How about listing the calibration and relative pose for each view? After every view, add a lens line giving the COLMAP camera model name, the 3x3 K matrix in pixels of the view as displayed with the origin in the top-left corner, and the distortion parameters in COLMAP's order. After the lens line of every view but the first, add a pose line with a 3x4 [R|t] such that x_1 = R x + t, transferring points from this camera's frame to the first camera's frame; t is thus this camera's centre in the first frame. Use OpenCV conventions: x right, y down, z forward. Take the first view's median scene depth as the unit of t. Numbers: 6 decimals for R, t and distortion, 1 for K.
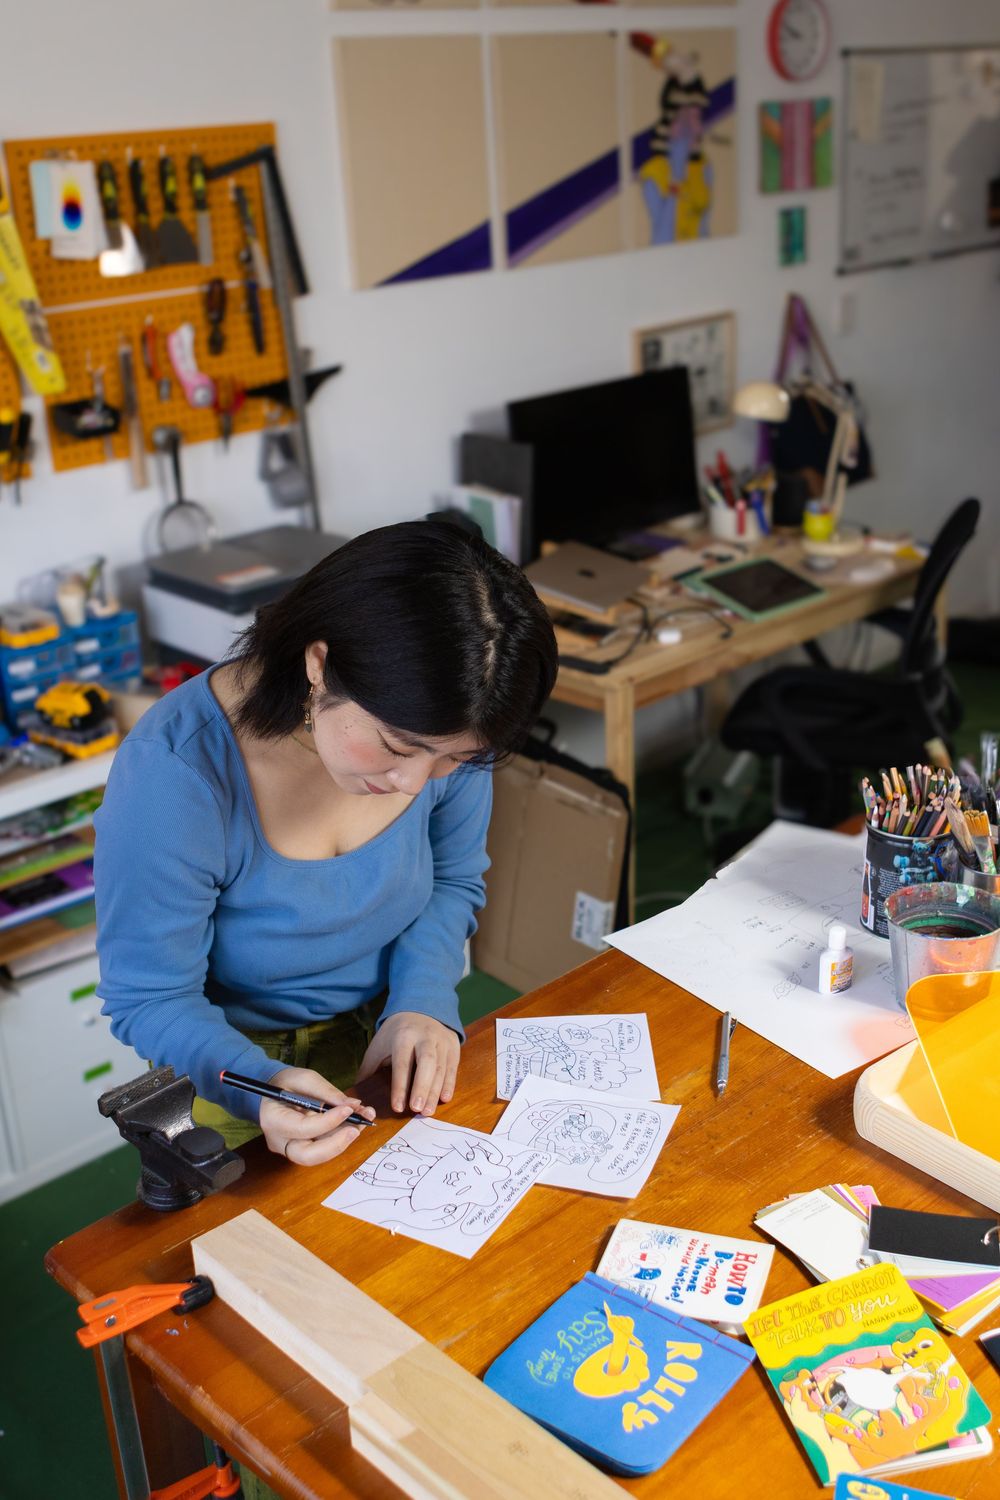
lens RADIAL K [[1727.0, 0, 500.0], [0, 1727.0, 750.0], [0, 0, 1]] dist [-0.020201, 0.007655]
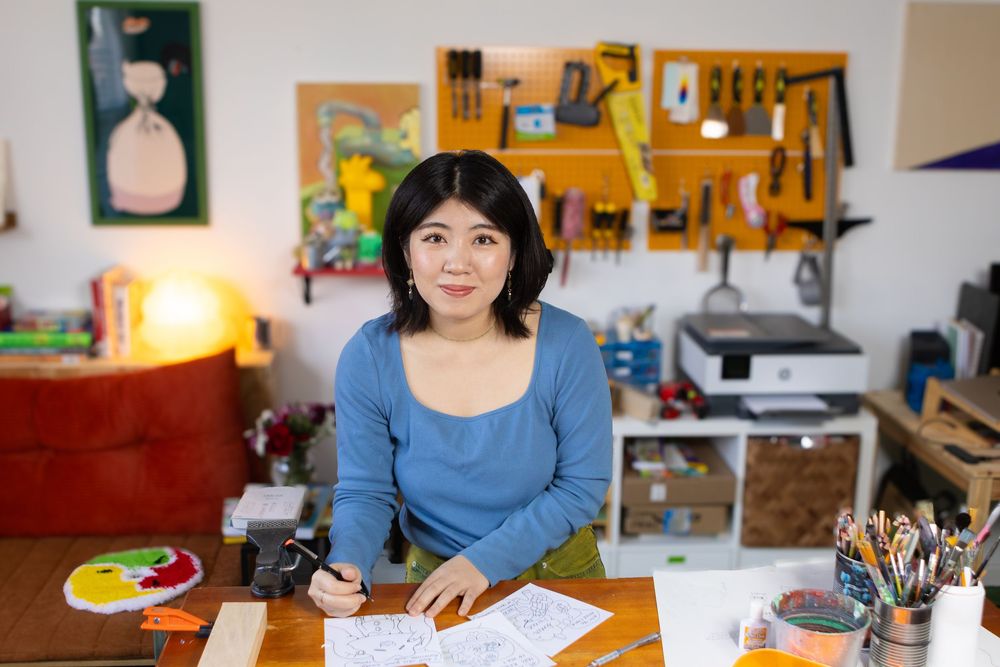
lens RADIAL K [[1151.3, 0, 500.0], [0, 1151.3, 333.5], [0, 0, 1]] dist [-0.020201, 0.007655]
pose [[0.770279, 0.194315, -0.607381, 0.295192], [-0.279169, 0.959081, -0.047211, 0.001994], [0.573354, 0.205928, 0.793007, 0.084810]]
